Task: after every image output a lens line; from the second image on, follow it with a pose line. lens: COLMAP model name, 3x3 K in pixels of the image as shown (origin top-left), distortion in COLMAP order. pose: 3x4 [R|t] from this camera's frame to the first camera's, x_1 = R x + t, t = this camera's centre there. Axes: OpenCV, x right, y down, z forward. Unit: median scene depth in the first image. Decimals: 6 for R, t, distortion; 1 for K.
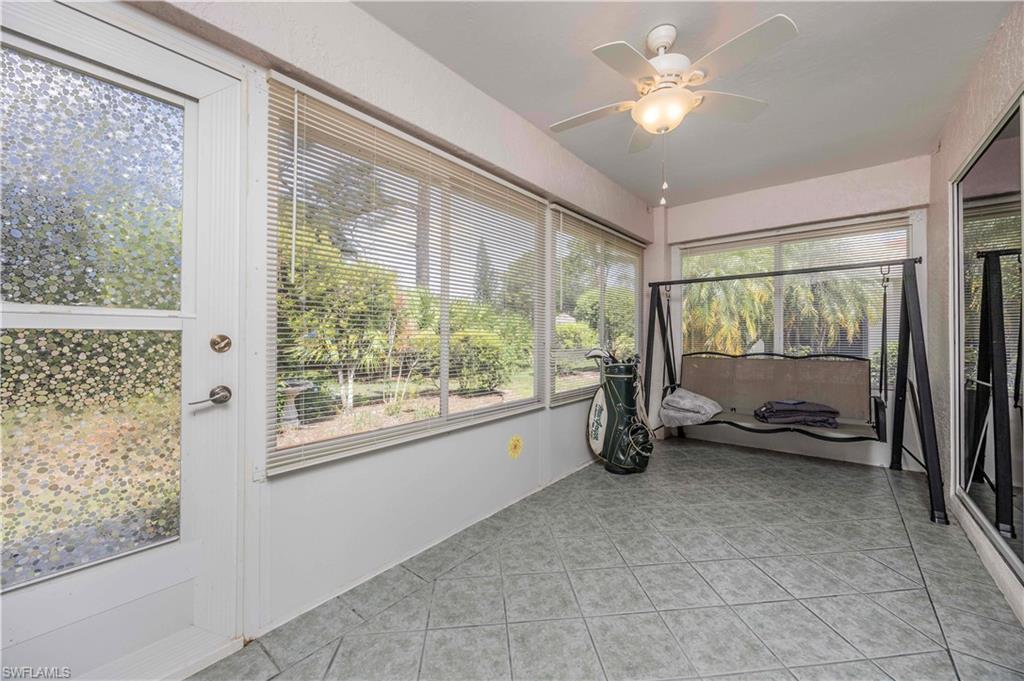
lens RADIAL K [[396.1, 0, 516.6], [0, 396.1, 336.8], [0, 0, 1]] dist [0.001539, 0.000089]
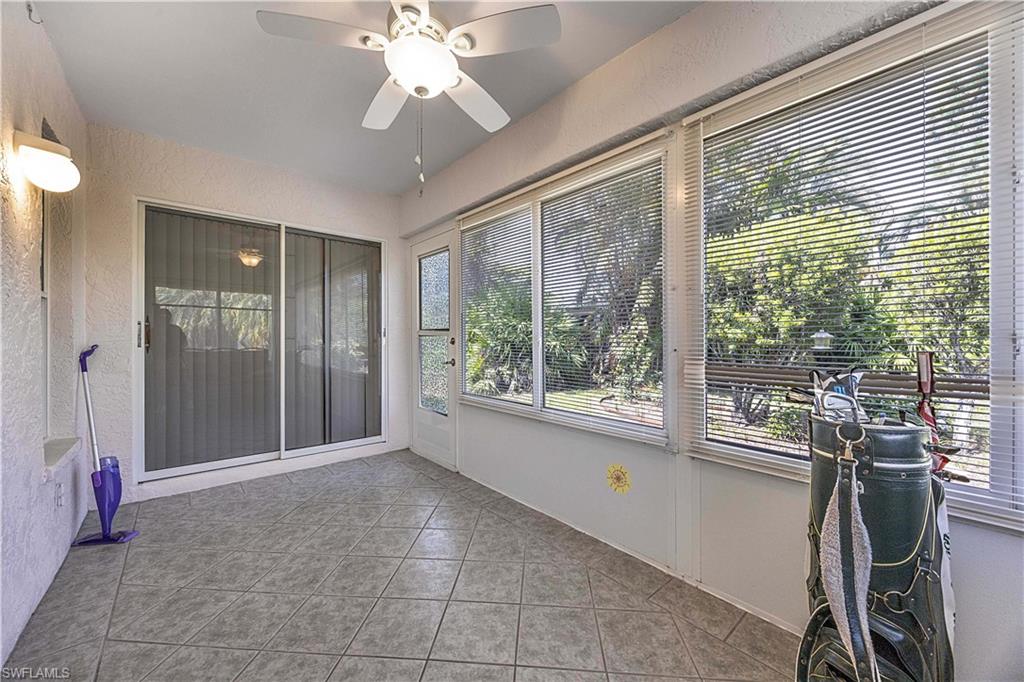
lens RADIAL K [[396.1, 0, 516.6], [0, 396.1, 335.3], [0, 0, 1]] dist [0.001539, 0.000089]
pose [[-0.181792, 0.002722, -0.983333, 1.007460], [0.004367, 0.999989, 0.001961, -0.013101], [0.983327, -0.003937, -0.181802, 1.176734]]
